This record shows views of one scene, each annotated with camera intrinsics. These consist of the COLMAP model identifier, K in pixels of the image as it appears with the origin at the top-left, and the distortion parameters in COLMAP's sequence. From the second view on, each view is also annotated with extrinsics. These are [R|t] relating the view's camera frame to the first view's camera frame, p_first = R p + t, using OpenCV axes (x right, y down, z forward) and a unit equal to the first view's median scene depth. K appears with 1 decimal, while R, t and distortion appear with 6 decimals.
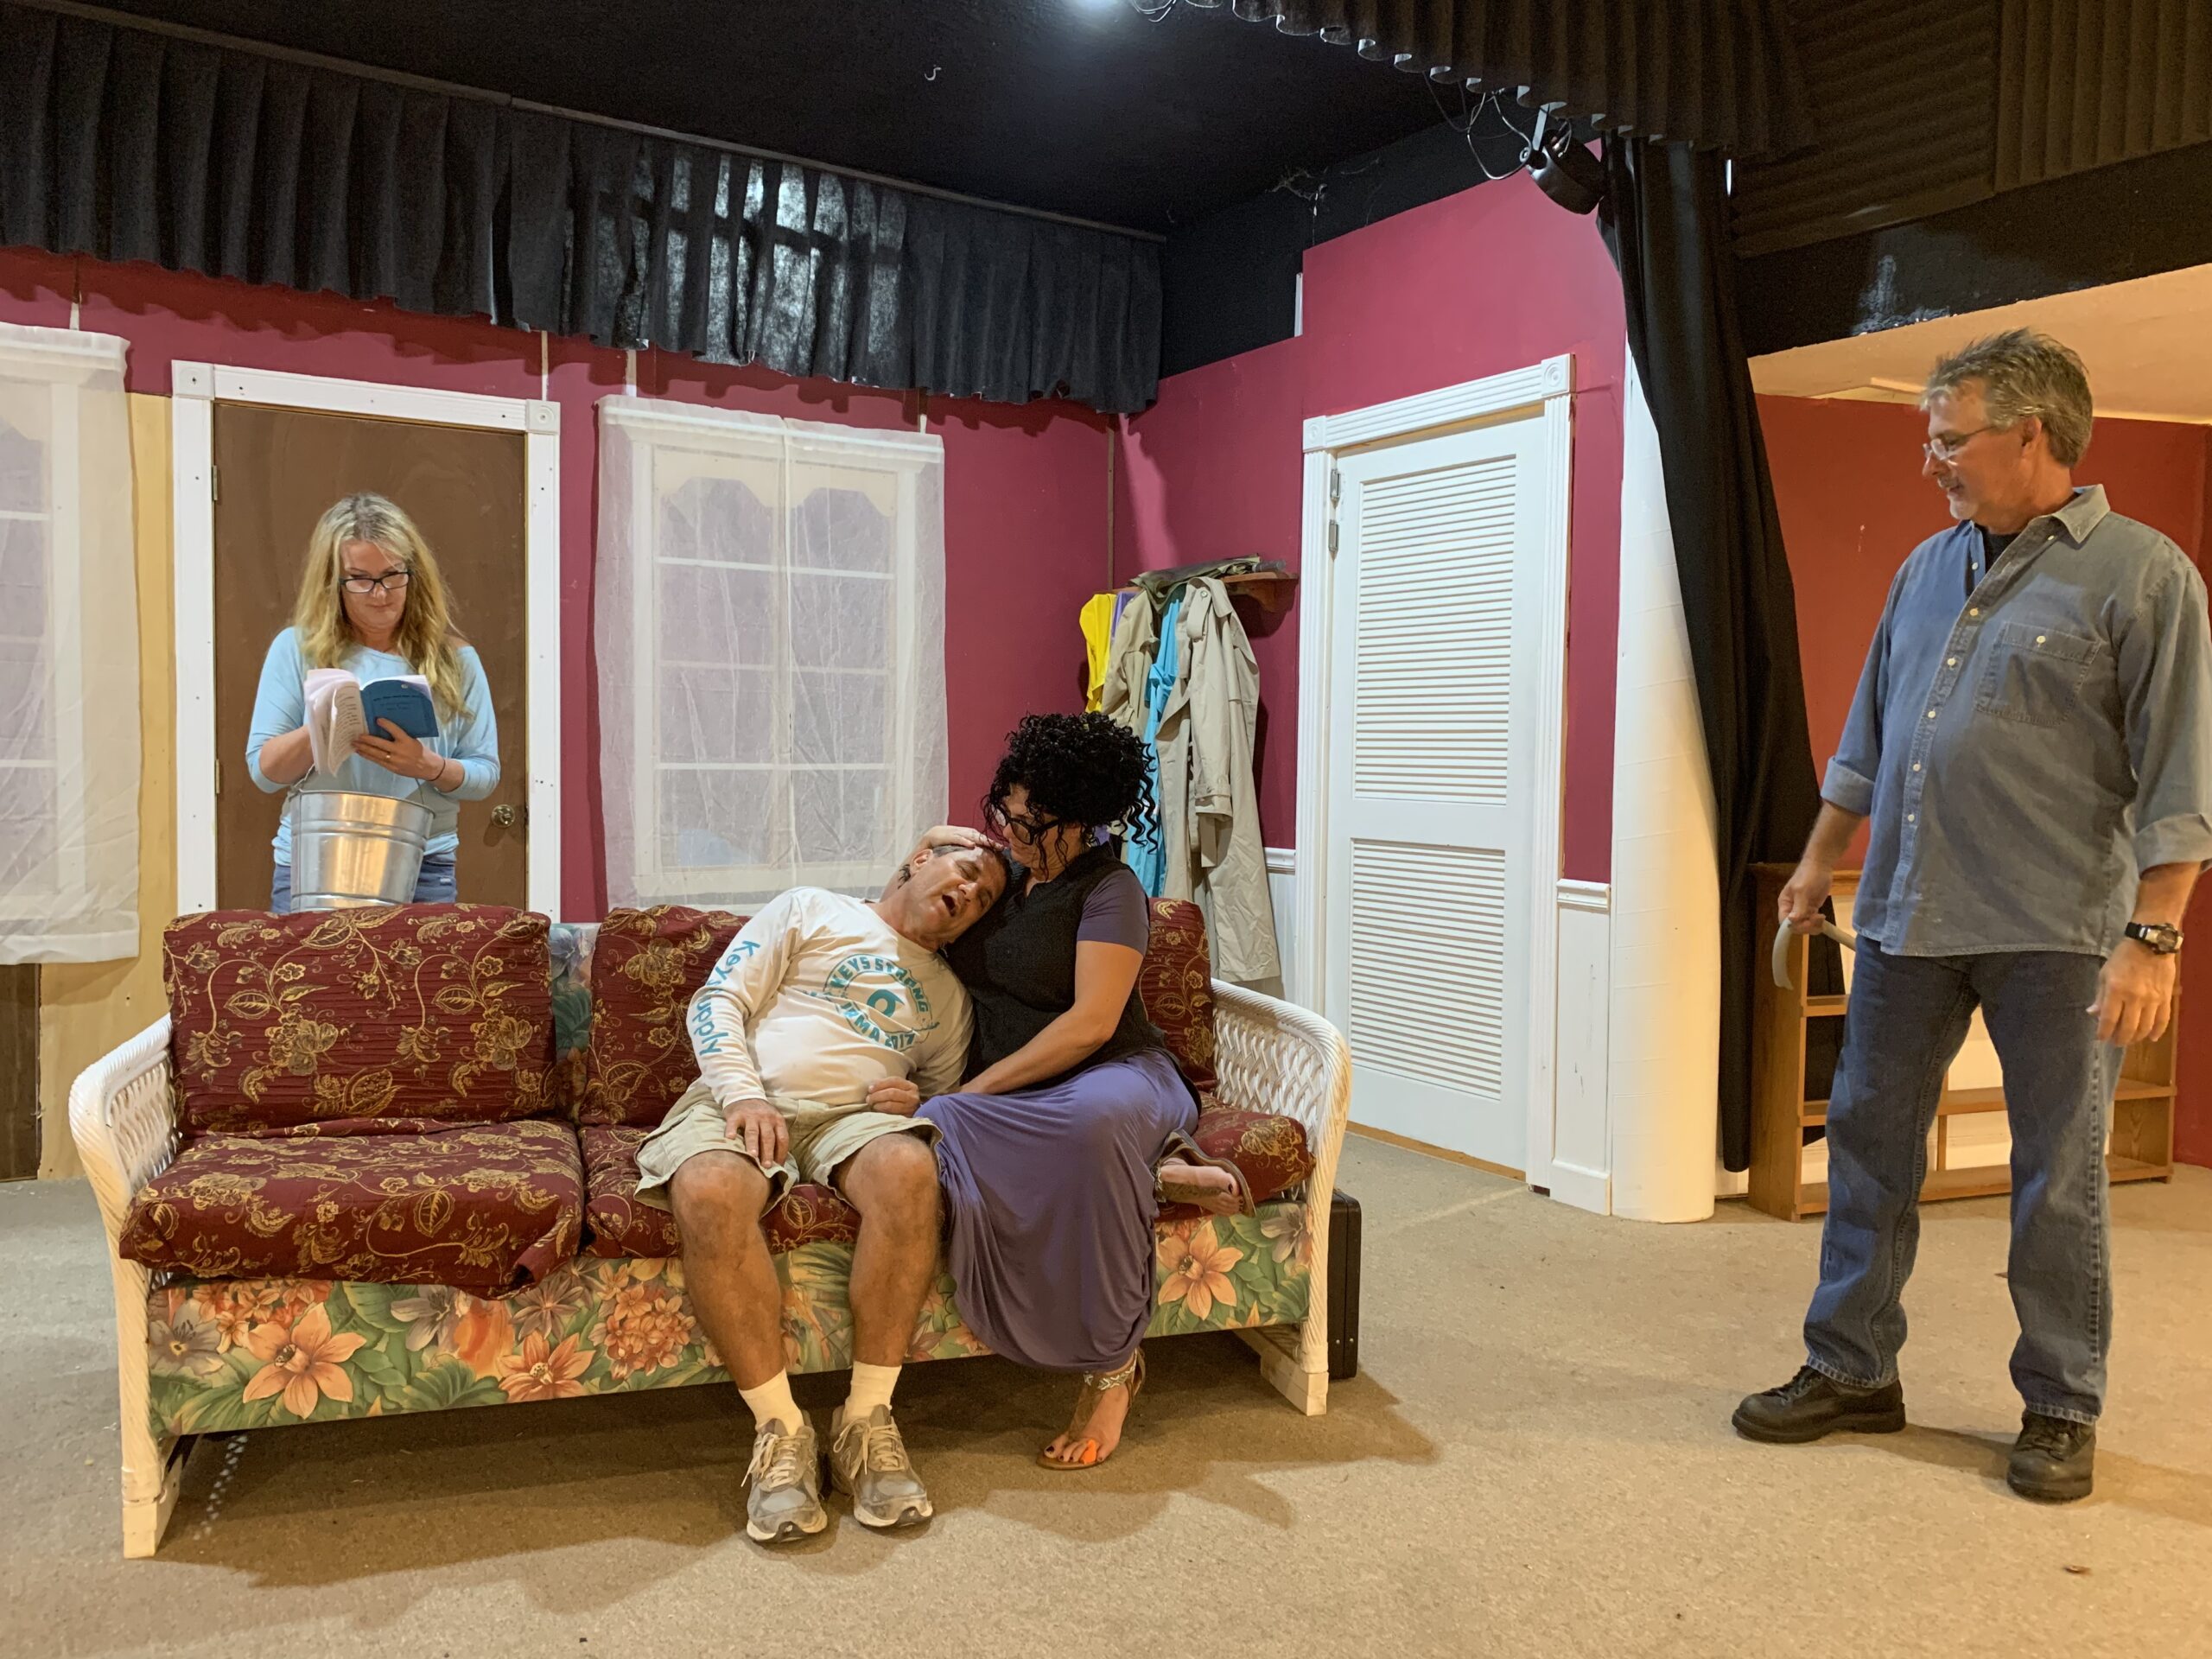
lens RADIAL K [[1662.9, 0, 1040.1], [0, 1662.9, 819.2], [0, 0, 1]] dist [0.071768, -0.072809]
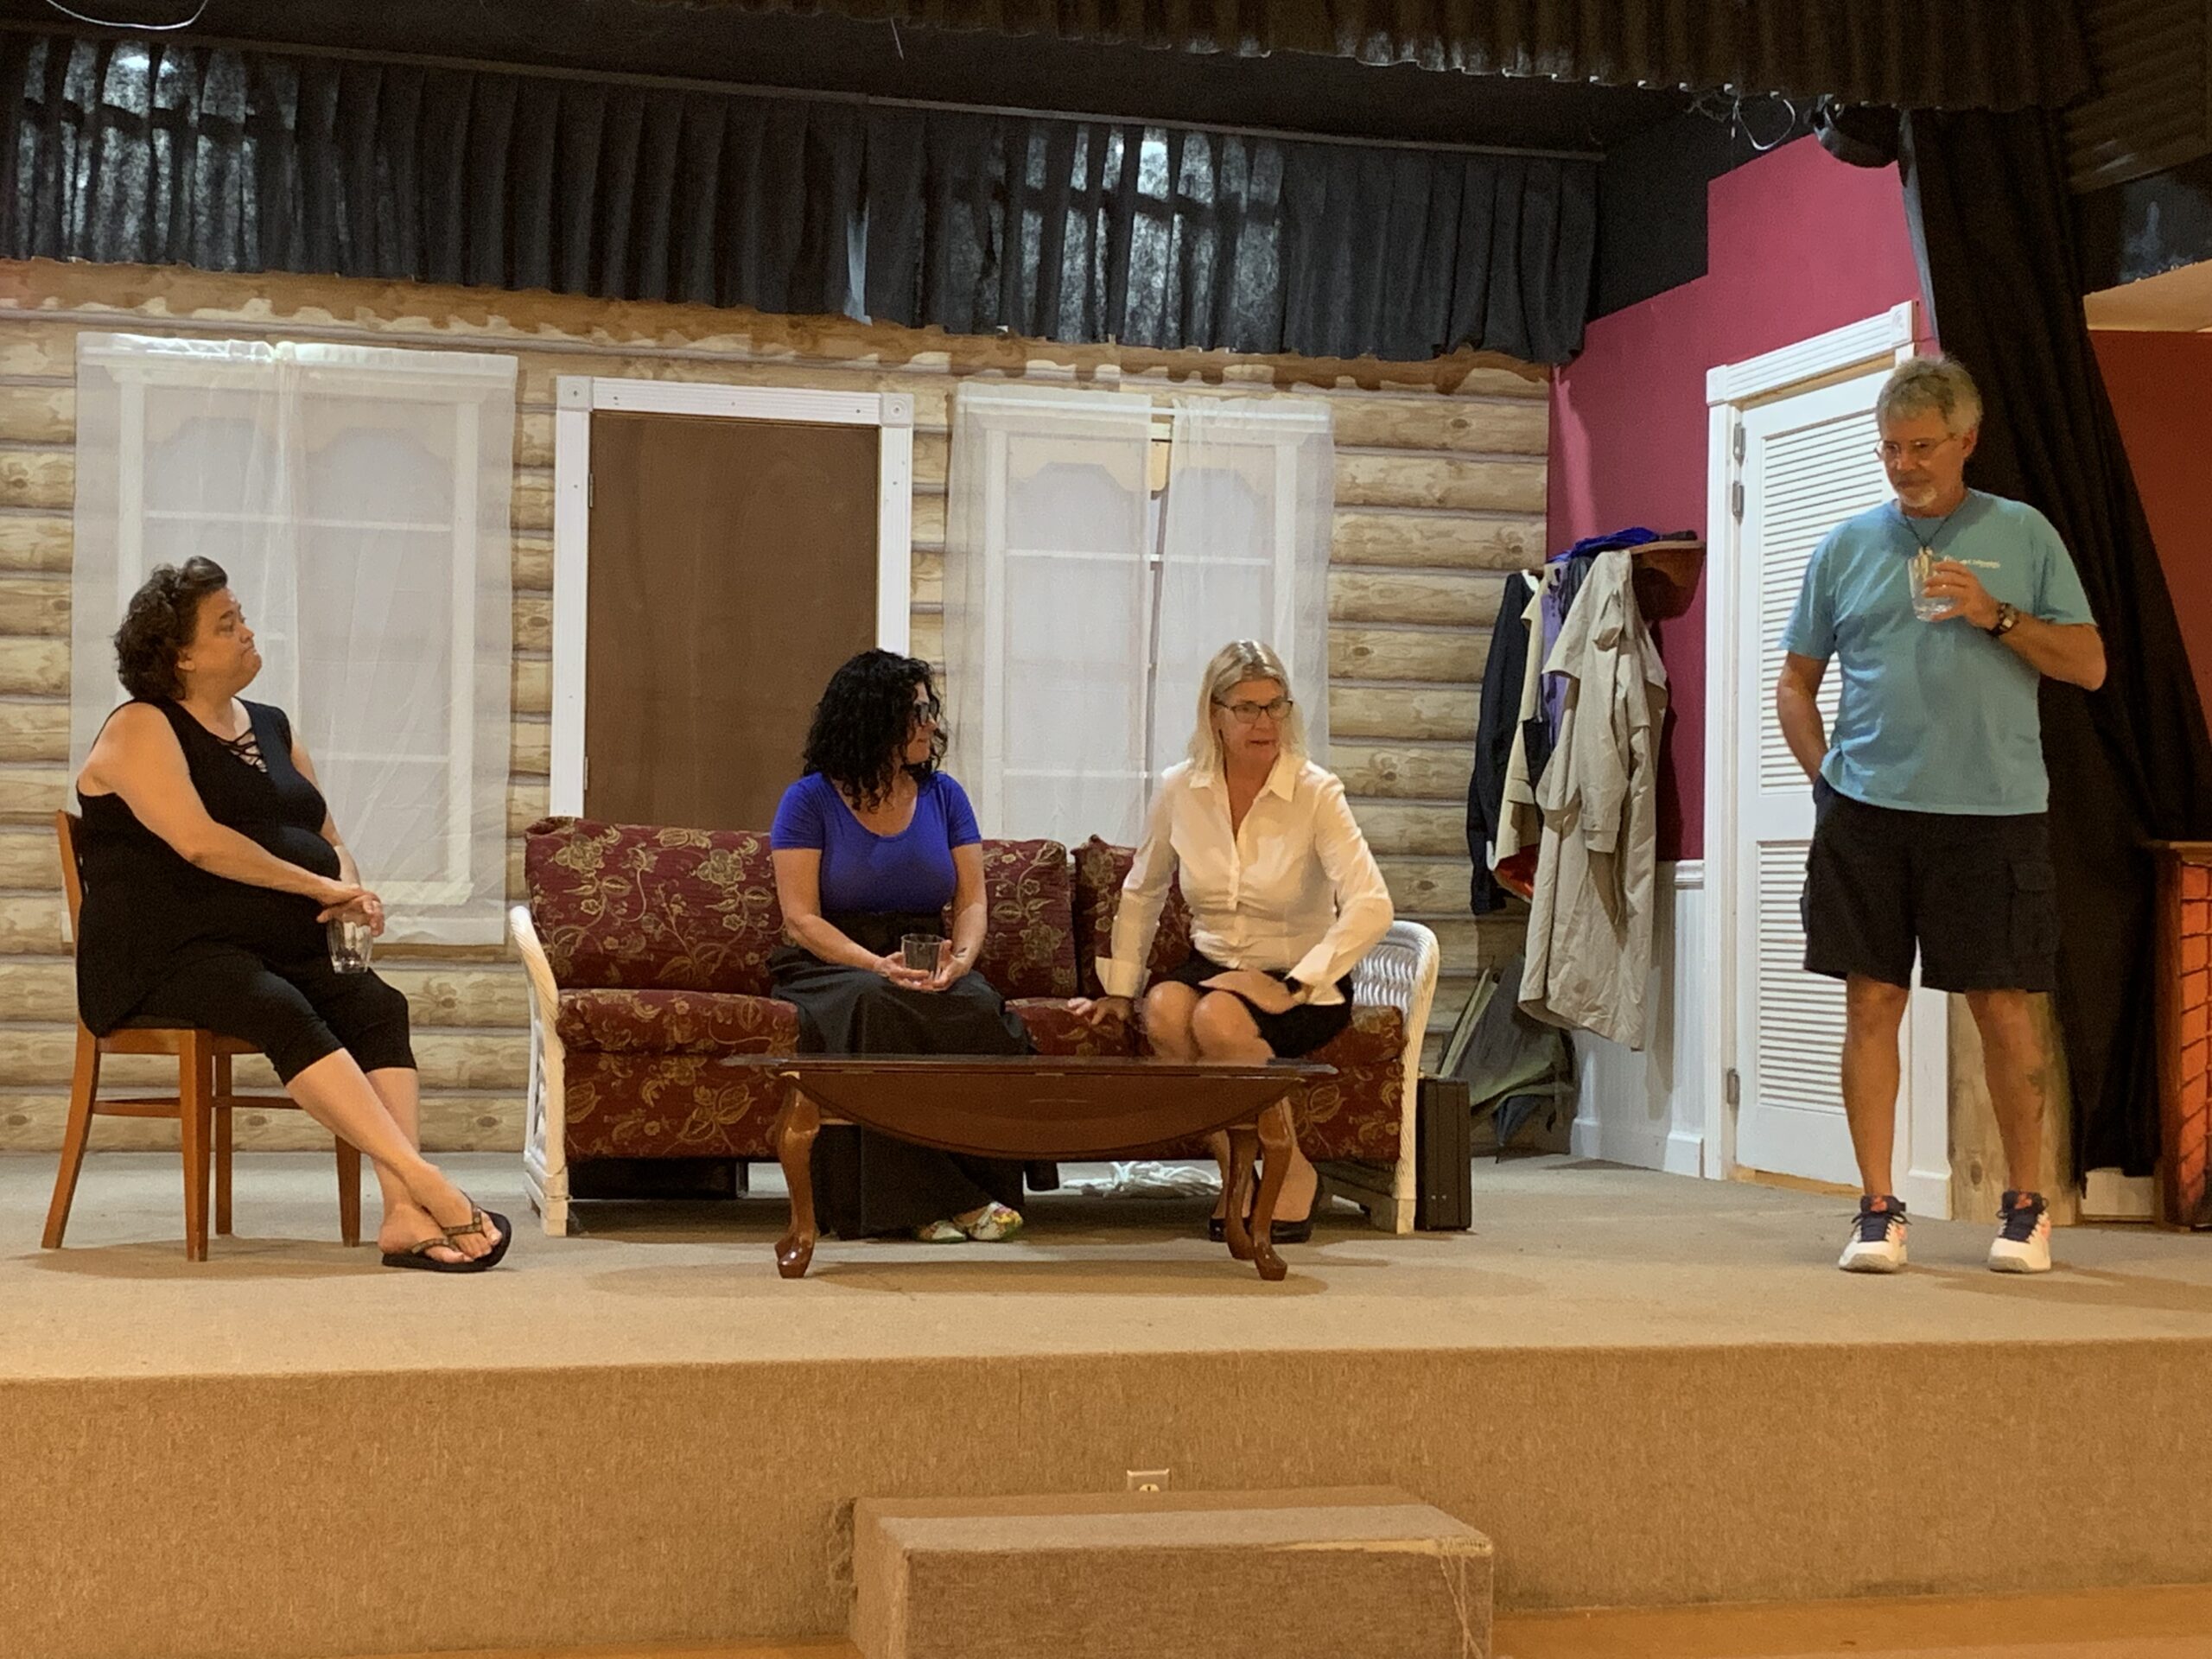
lens RADIAL K [[3289.2, 0, 995.3], [0, 3289.2, 902.9], [0, 0, 1]] dist [0.293419, -0.957163]
pose [[0.954059, 0.001975, -0.299611, 0.313913], [-0.017869, 0.998573, -0.050318, 0.132314], [0.299085, 0.053360, 0.952733, -0.747321]]
